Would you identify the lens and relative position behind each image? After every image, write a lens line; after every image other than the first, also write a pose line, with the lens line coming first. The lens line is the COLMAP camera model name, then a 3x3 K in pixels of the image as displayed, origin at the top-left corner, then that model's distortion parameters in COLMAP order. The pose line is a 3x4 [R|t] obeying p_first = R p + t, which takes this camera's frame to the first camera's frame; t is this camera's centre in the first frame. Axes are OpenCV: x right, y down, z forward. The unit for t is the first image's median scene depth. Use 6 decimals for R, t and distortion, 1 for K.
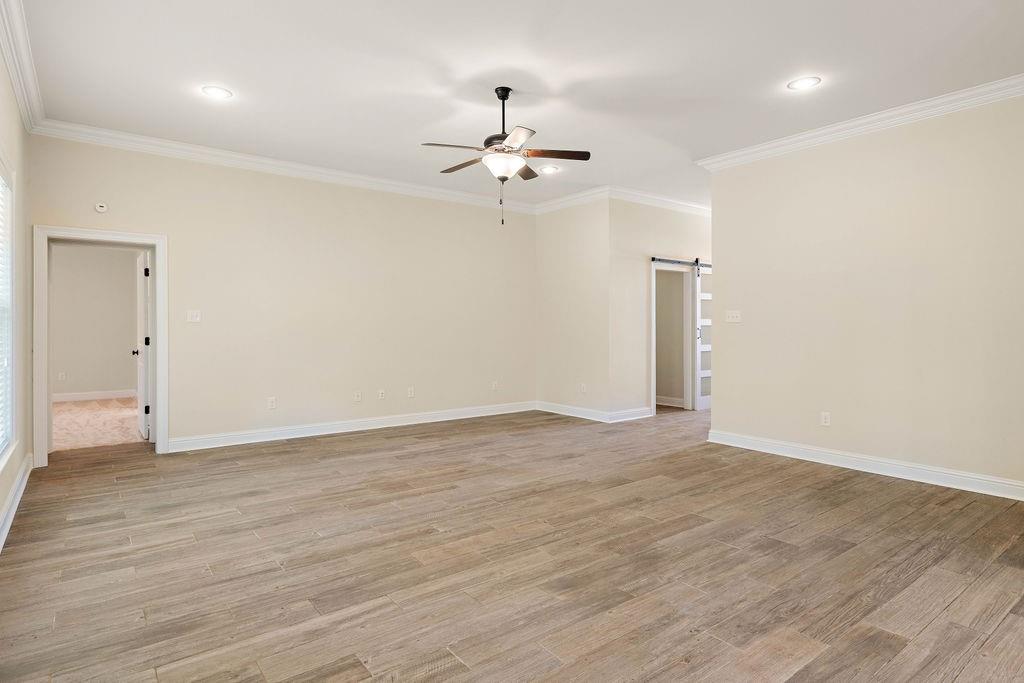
lens RADIAL K [[558.0, 0, 512.6], [0, 558.0, 325.5], [0, 0, 1]] dist [0.000404, -0.000339]
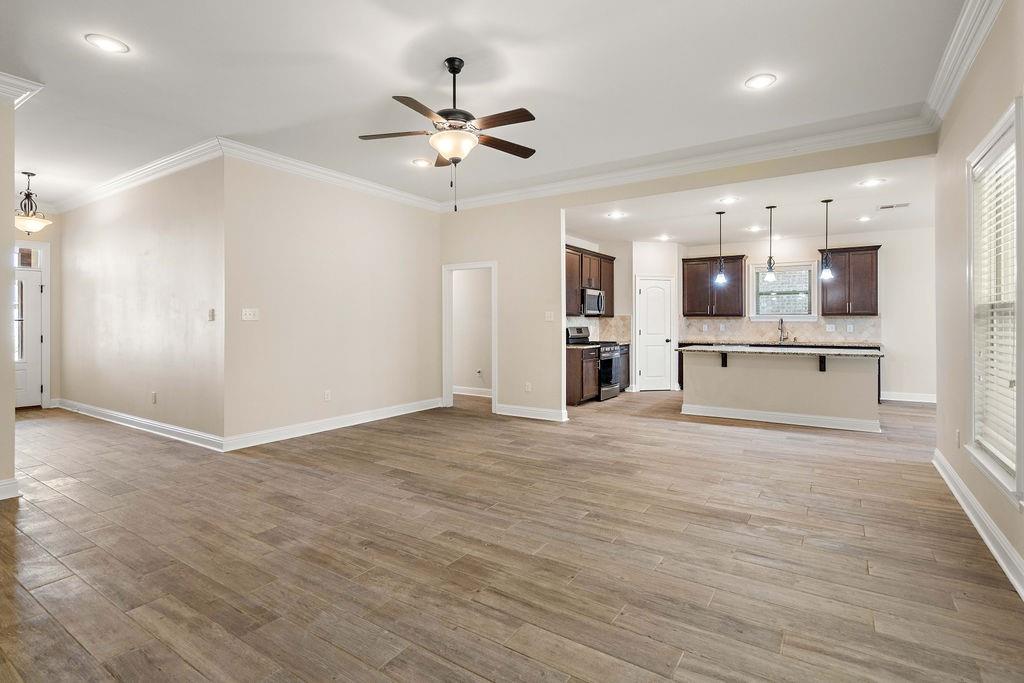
lens RADIAL K [[497.8, 0, 512.4], [0, 497.8, 323.8], [0, 0, 1]] dist [-0.000193, 0.000054]
pose [[-0.326179, -0.002448, 0.945305, -0.882702], [0.002538, 0.999991, 0.003465, -0.002794], [-0.945305, 0.003529, -0.326170, 1.287812]]
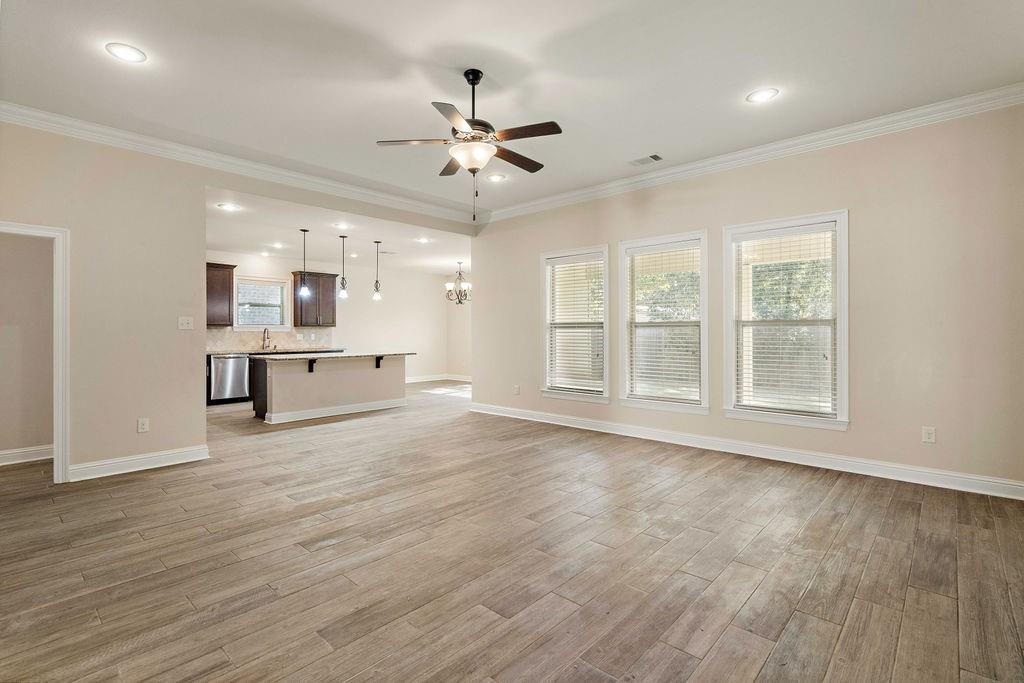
lens RADIAL K [[480.7, 0, 512.9], [0, 480.7, 333.1], [0, 0, 1]] dist [-0.002535, -0.000238]
pose [[-0.984677, 0.001936, -0.174379, 0.063328], [0.001333, 0.999993, 0.003579, 0.000385], [0.174384, 0.003292, -0.984672, 1.956886]]
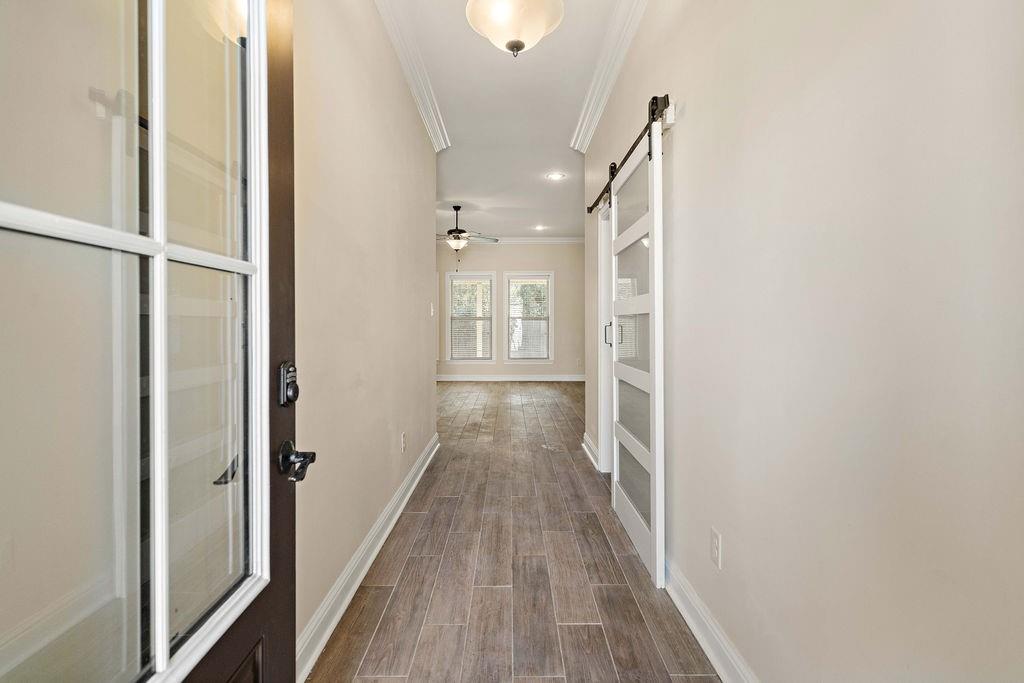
lens RADIAL K [[497.8, 0, 512.4], [0, 497.8, 323.8], [0, 0, 1]] dist [-0.000193, 0.000054]
pose [[-0.605302, -0.002520, -0.795992, 1.442379], [0.002982, 0.999981, -0.005433, 0.024582], [0.795991, -0.005662, -0.605282, 2.485205]]
